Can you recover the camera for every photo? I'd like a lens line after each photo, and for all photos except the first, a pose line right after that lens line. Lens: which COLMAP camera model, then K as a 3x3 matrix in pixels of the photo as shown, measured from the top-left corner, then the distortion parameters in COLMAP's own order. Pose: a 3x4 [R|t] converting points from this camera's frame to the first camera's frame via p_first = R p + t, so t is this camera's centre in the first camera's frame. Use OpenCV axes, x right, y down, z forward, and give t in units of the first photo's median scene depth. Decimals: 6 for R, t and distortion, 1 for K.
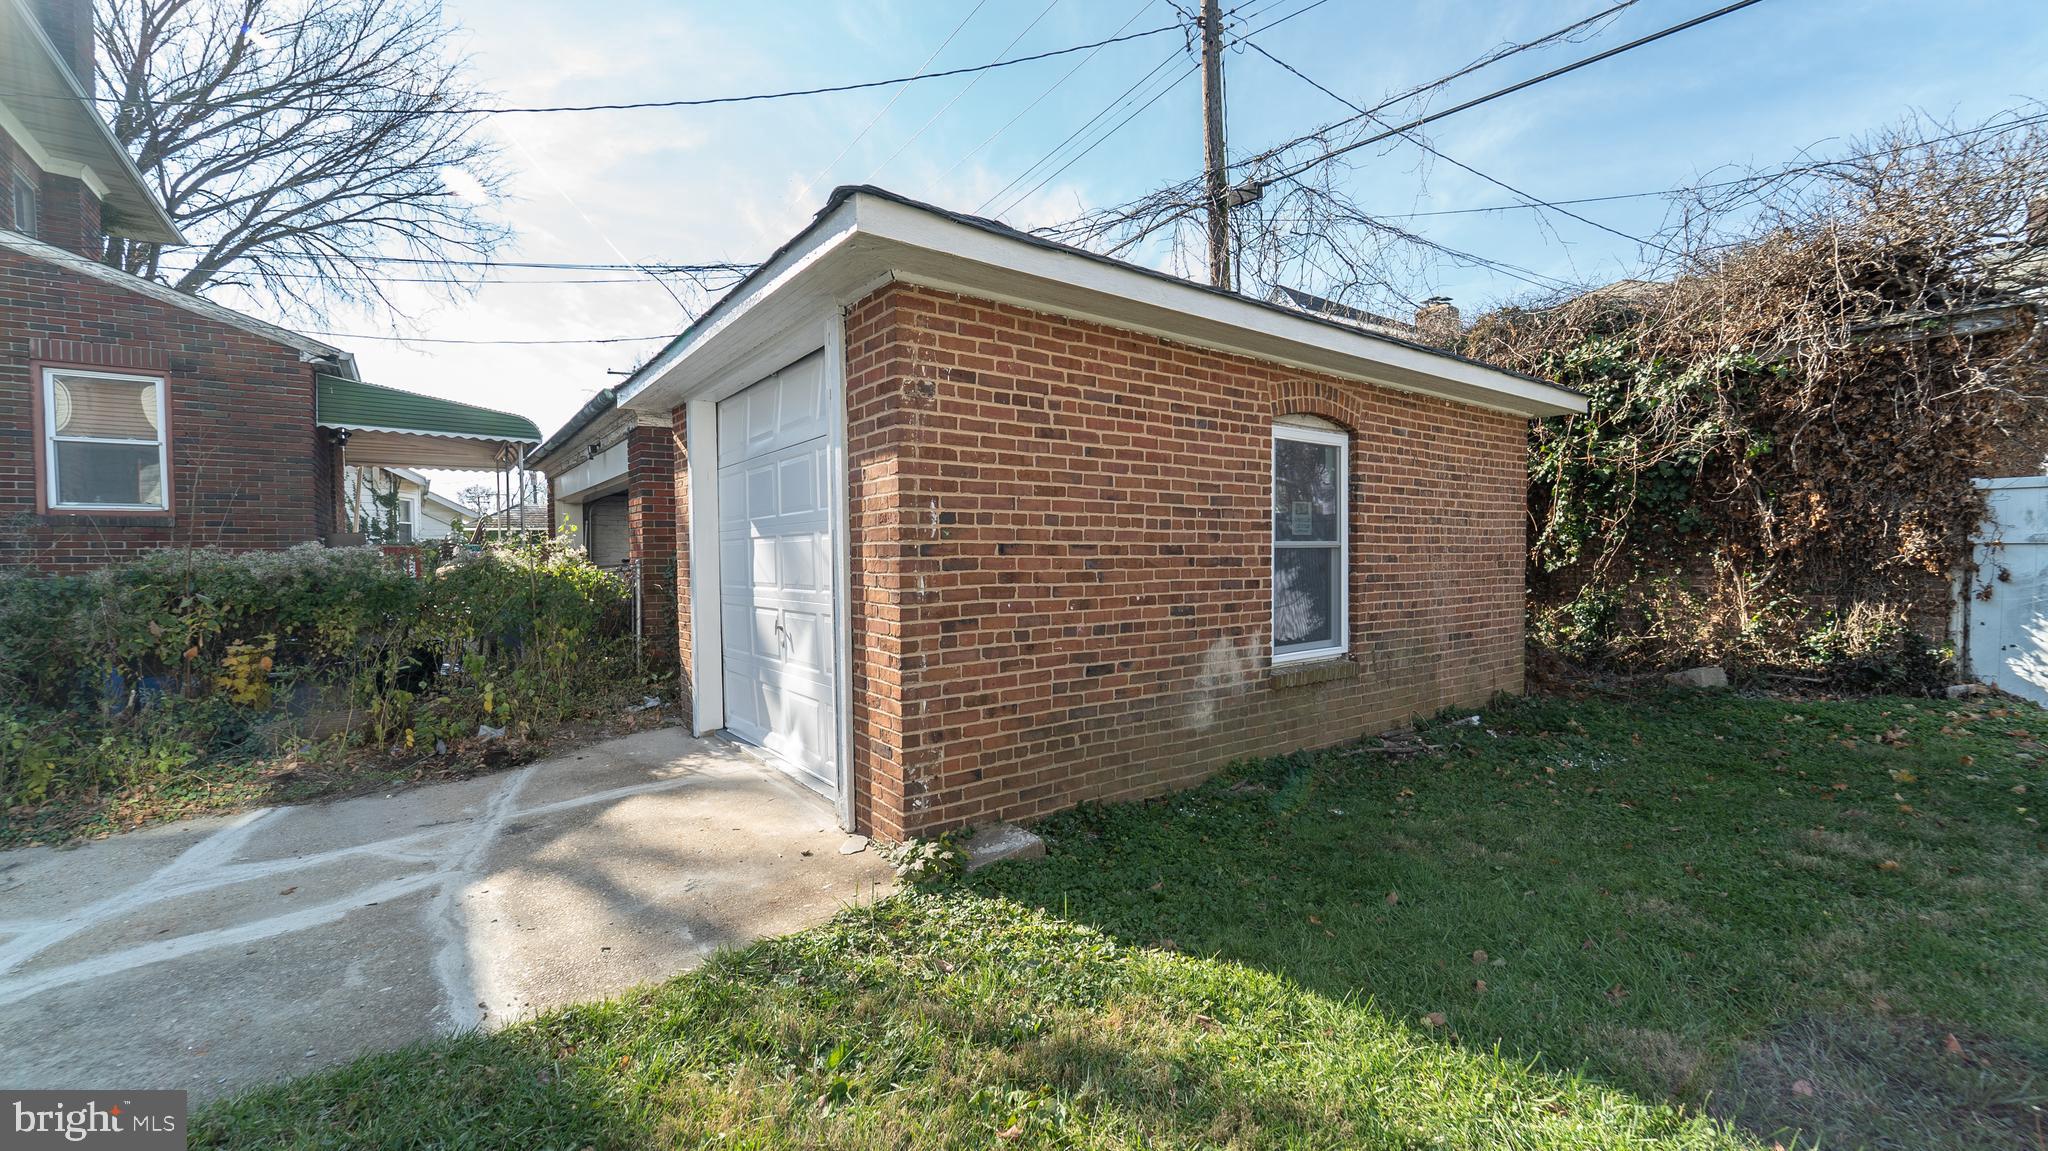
lens RADIAL K [[818.3, 0, 1022.8], [0, 818.3, 582.8], [0, 0, 1]] dist [-0.008549, -0.000173]
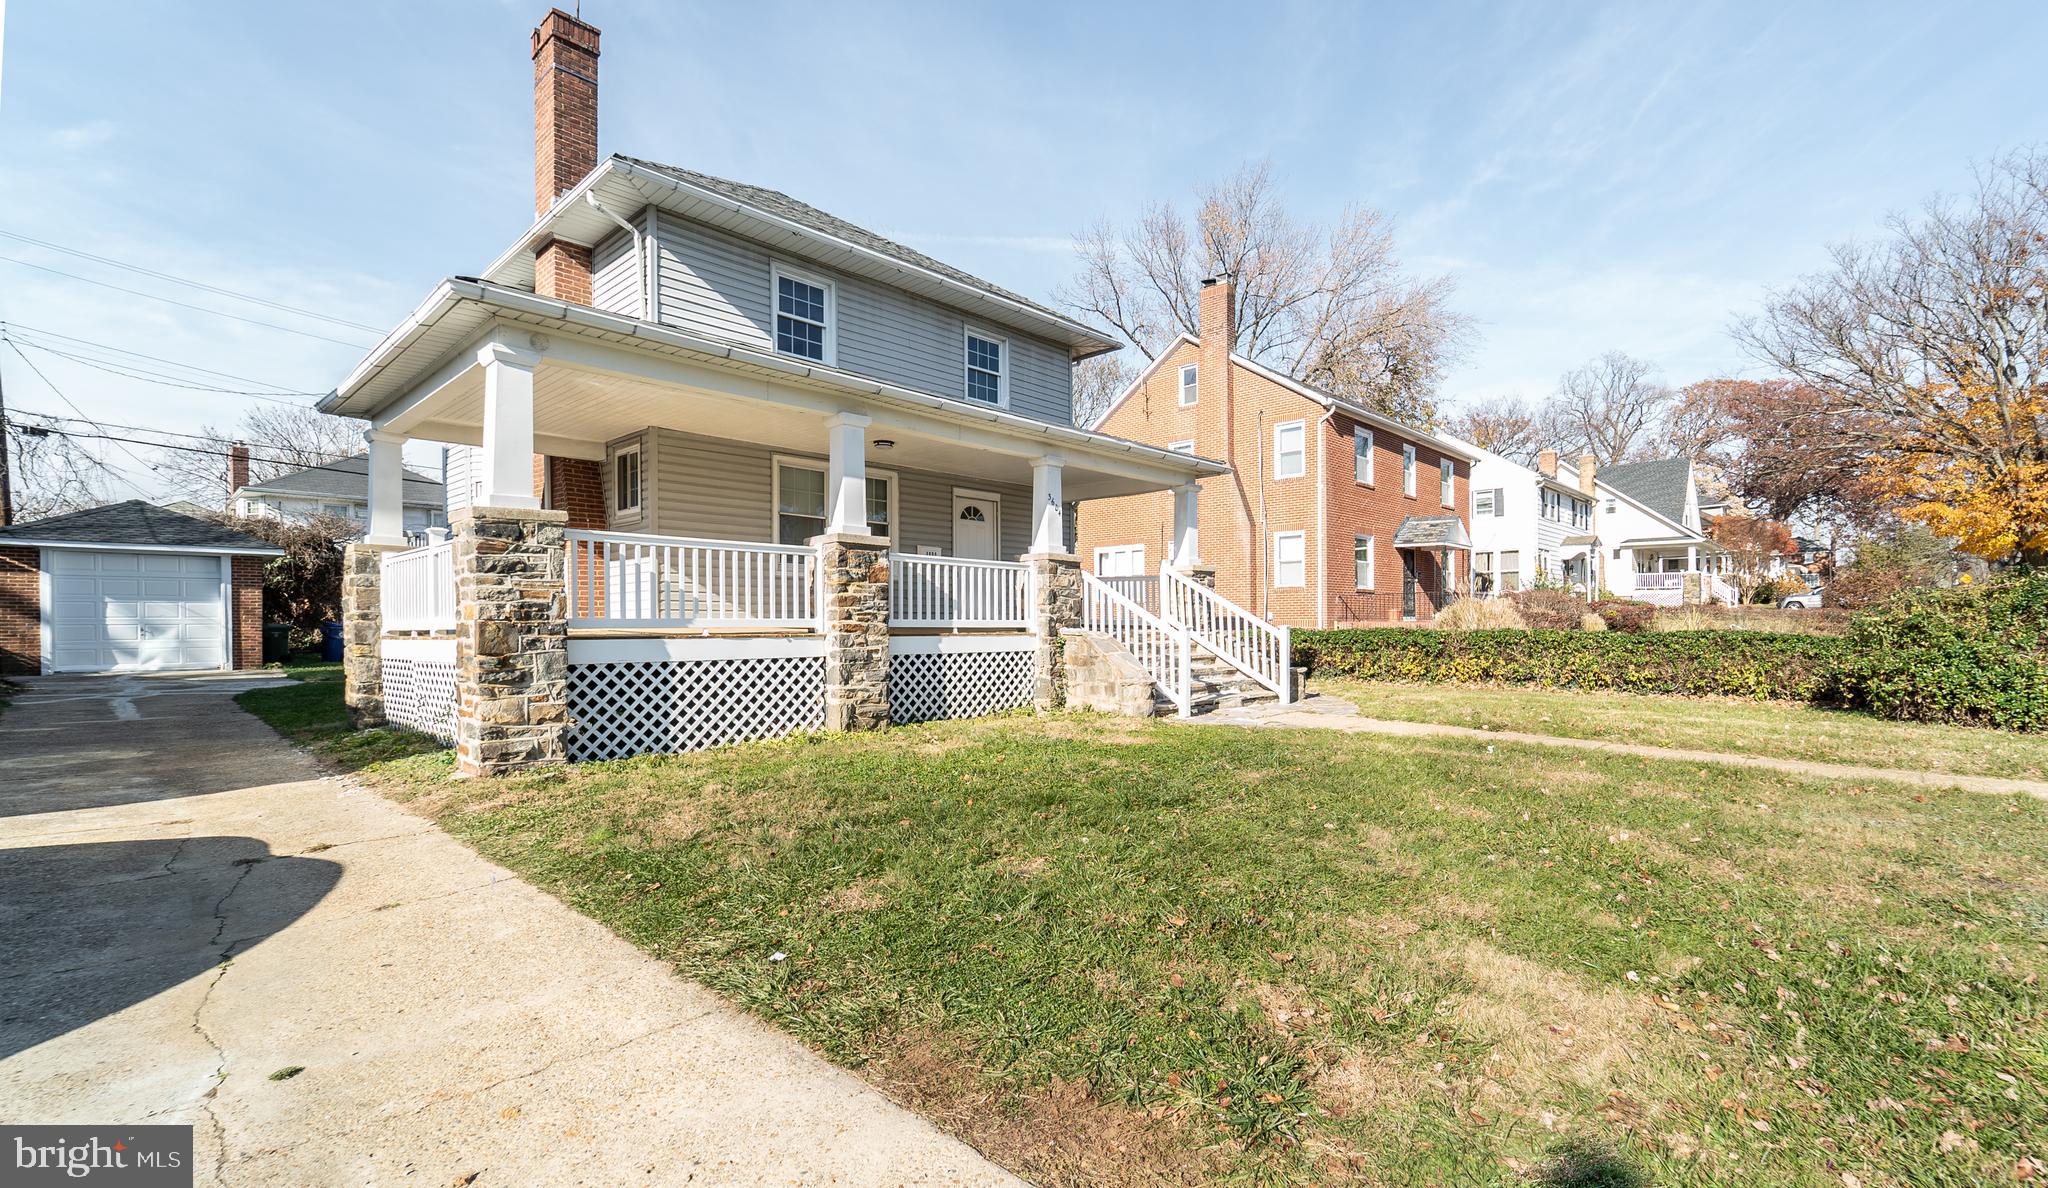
lens RADIAL K [[874.7, 0, 1073.4], [0, 874.7, 618.5], [0, 0, 1]] dist [0.000433, -0.000787]
pose [[-0.198215, 0.022125, 0.979909, -5.955166], [0.042474, 0.999000, -0.013965, 0.293133], [-0.979238, 0.038853, -0.198957, -2.672856]]
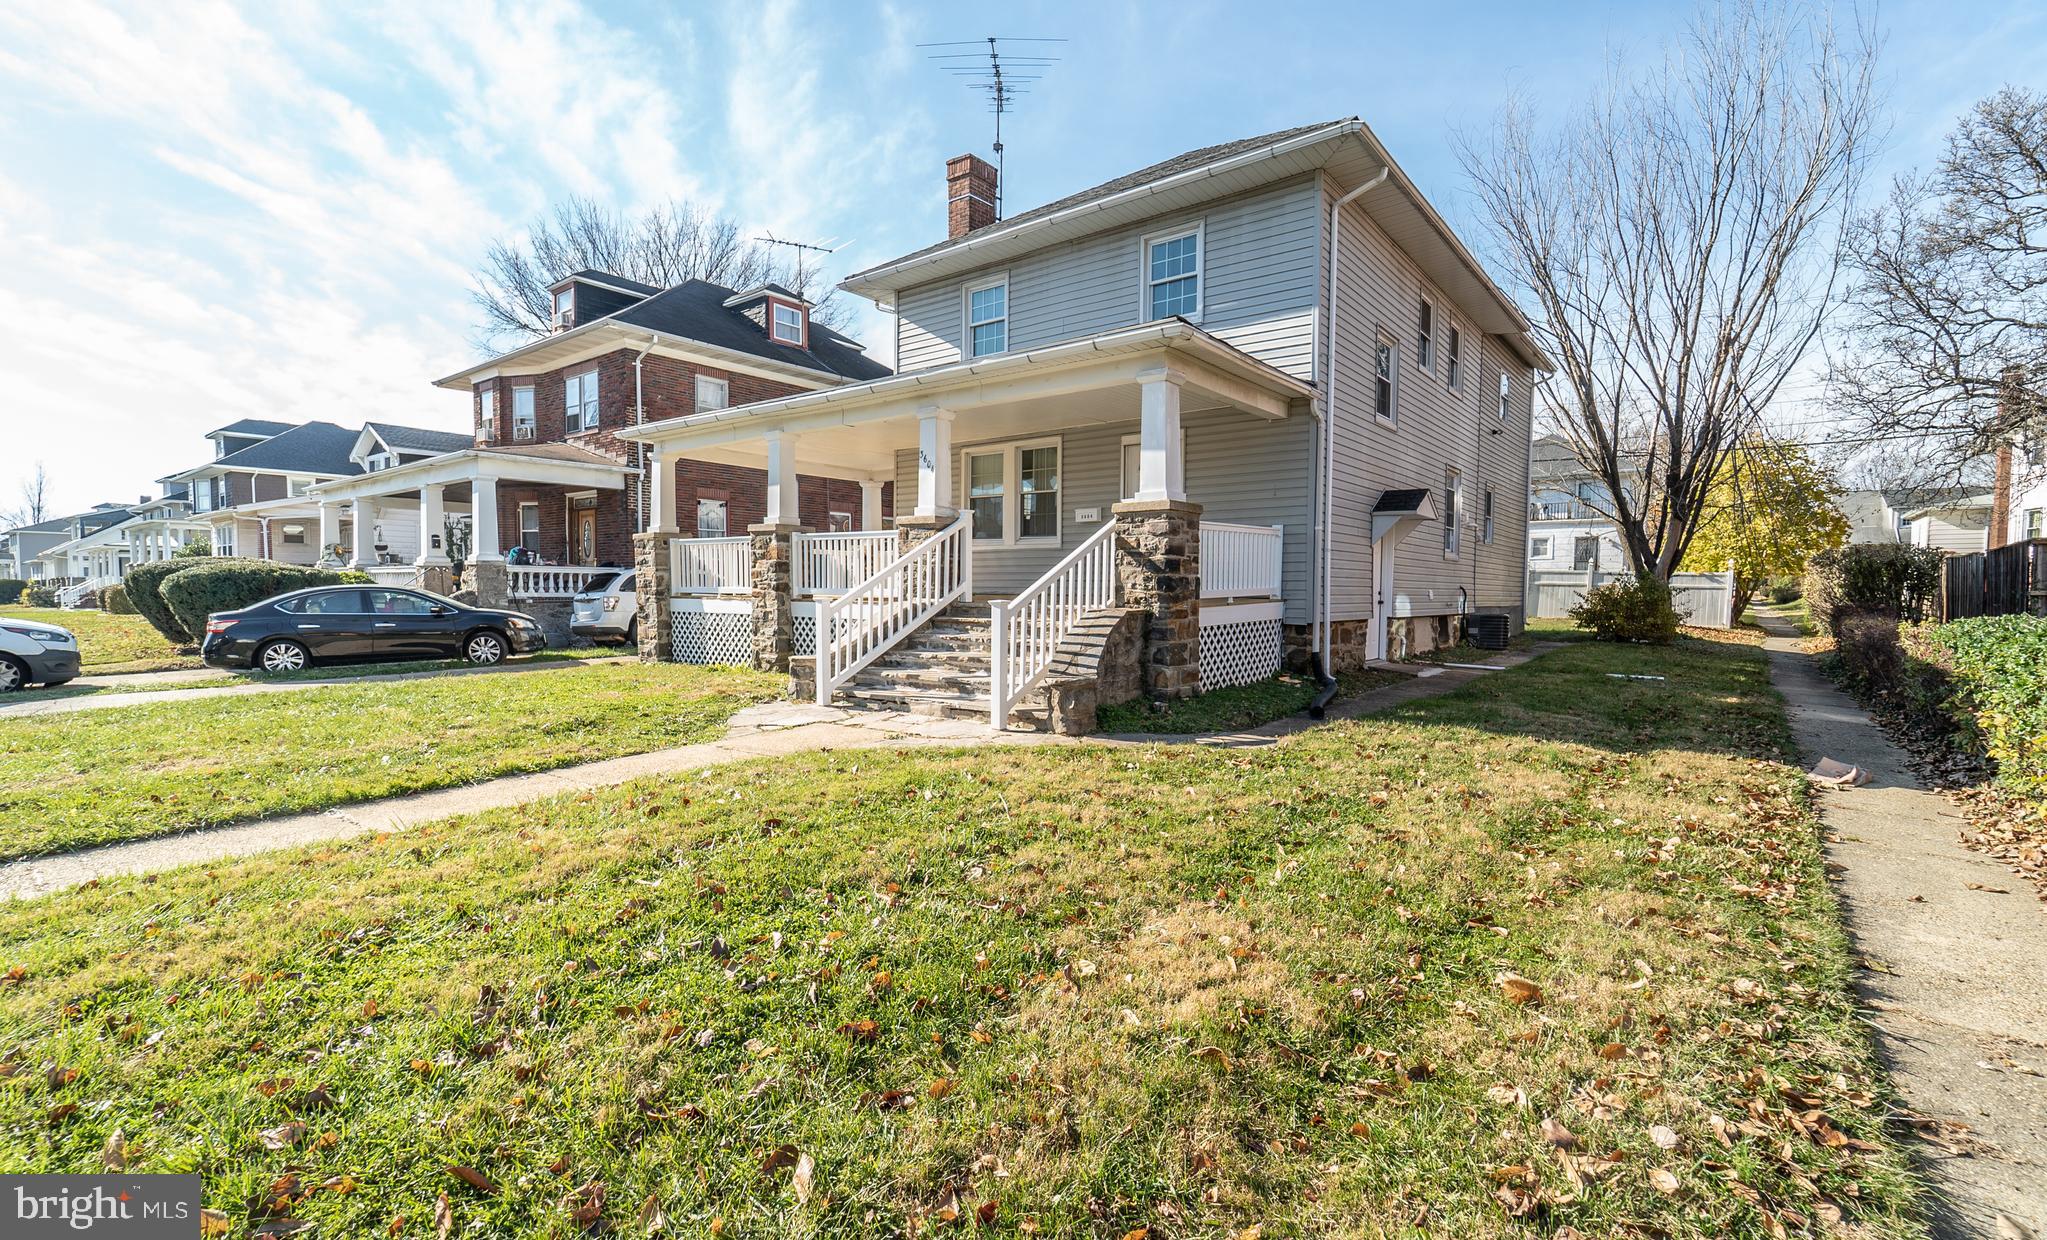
lens RADIAL K [[916.3, 0, 1020.2], [0, 916.3, 624.3], [0, 0, 1]] dist [0.000266, 0.000005]
pose [[0.965863, 0.025544, 0.257793, -3.400795], [-0.022929, 0.999651, -0.013146, 0.393566], [-0.258039, 0.006787, 0.966111, -6.086935]]
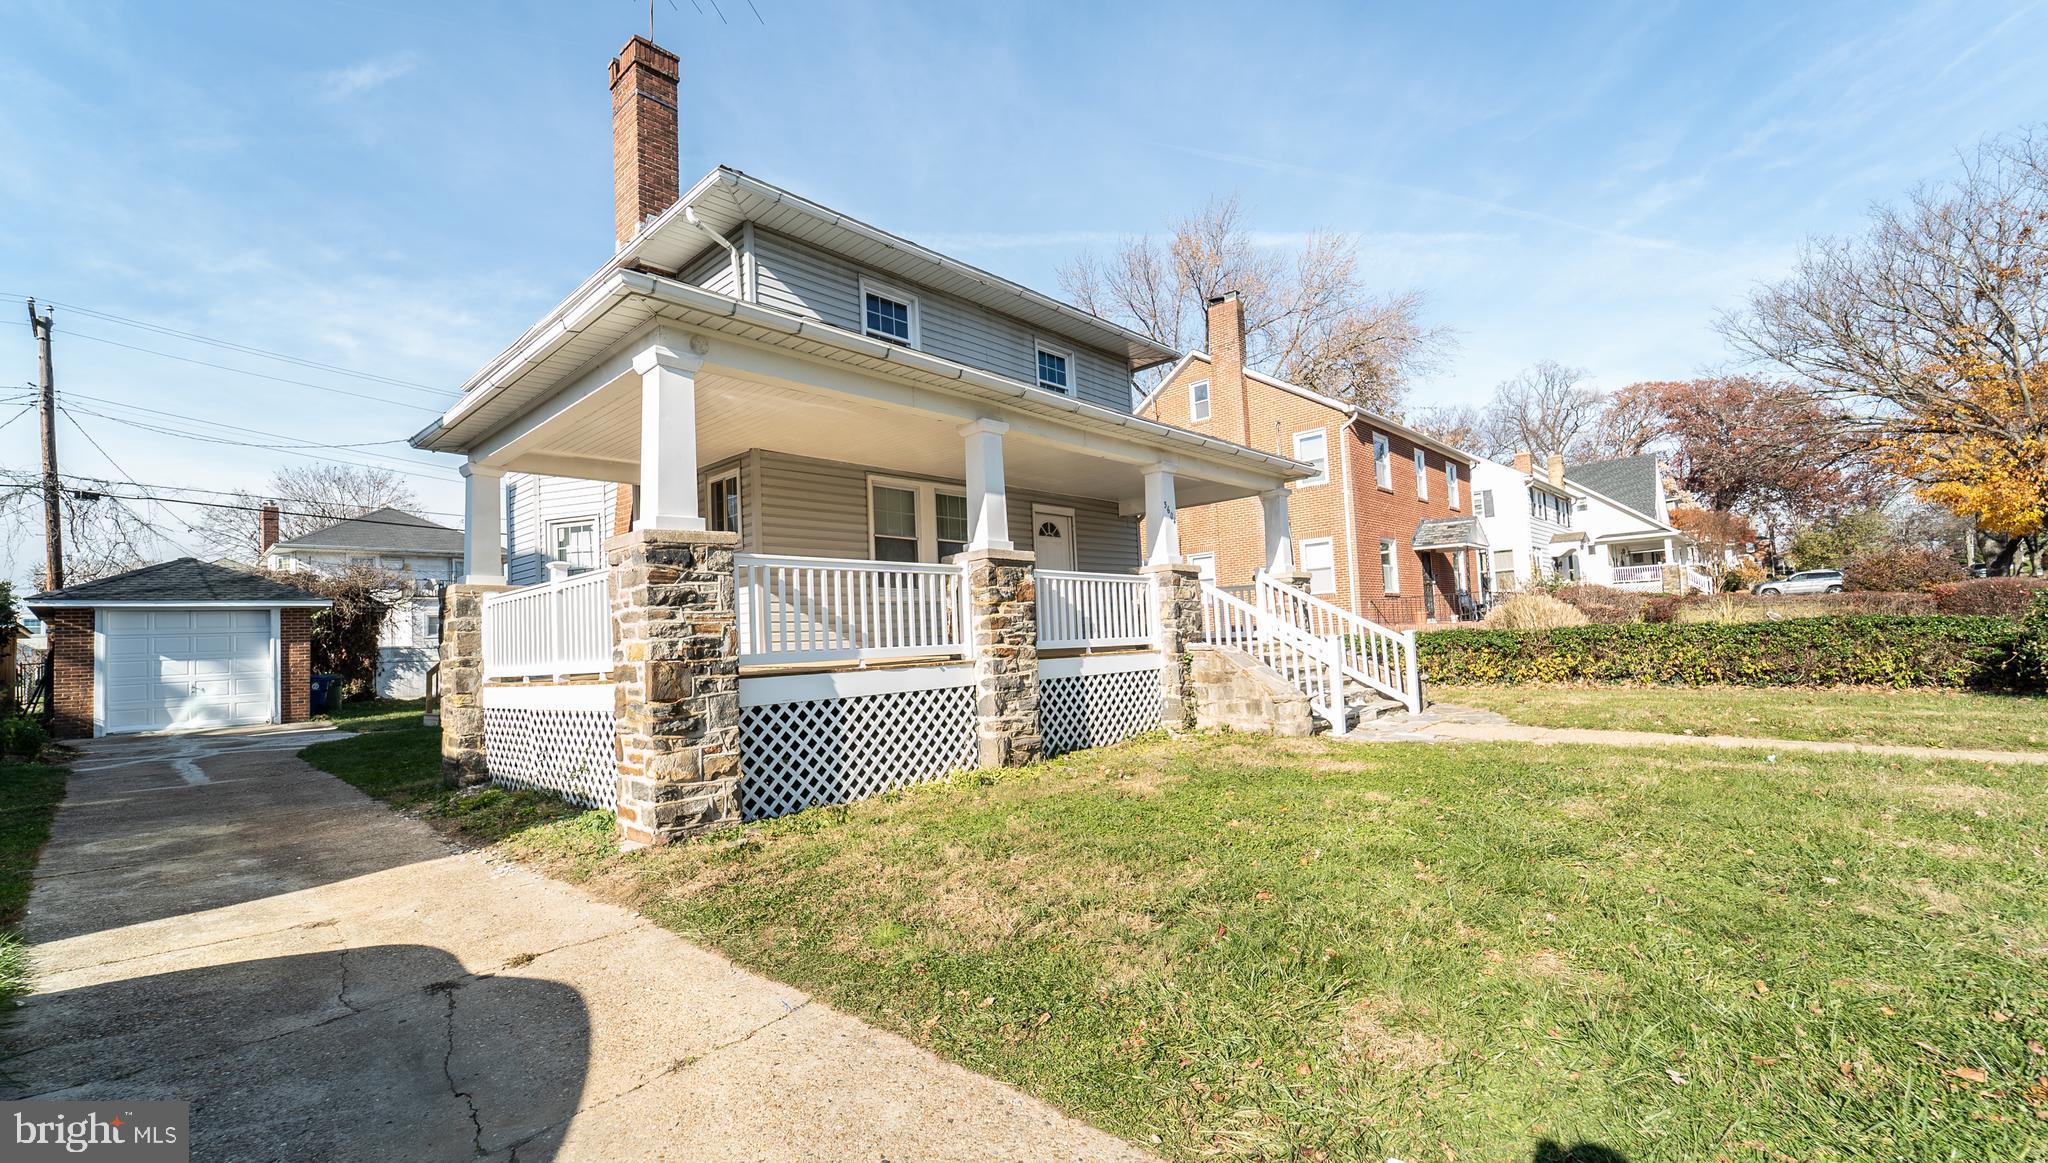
lens RADIAL K [[825.4, 0, 1017.4], [0, 825.4, 589.9], [0, 0, 1]] dist [0.000587, -0.000355]
pose [[-0.182824, 0.086820, 0.979305, -5.509991], [0.086092, 0.993681, -0.072022, 0.255942], [-0.979369, 0.071143, -0.189143, -2.206119]]
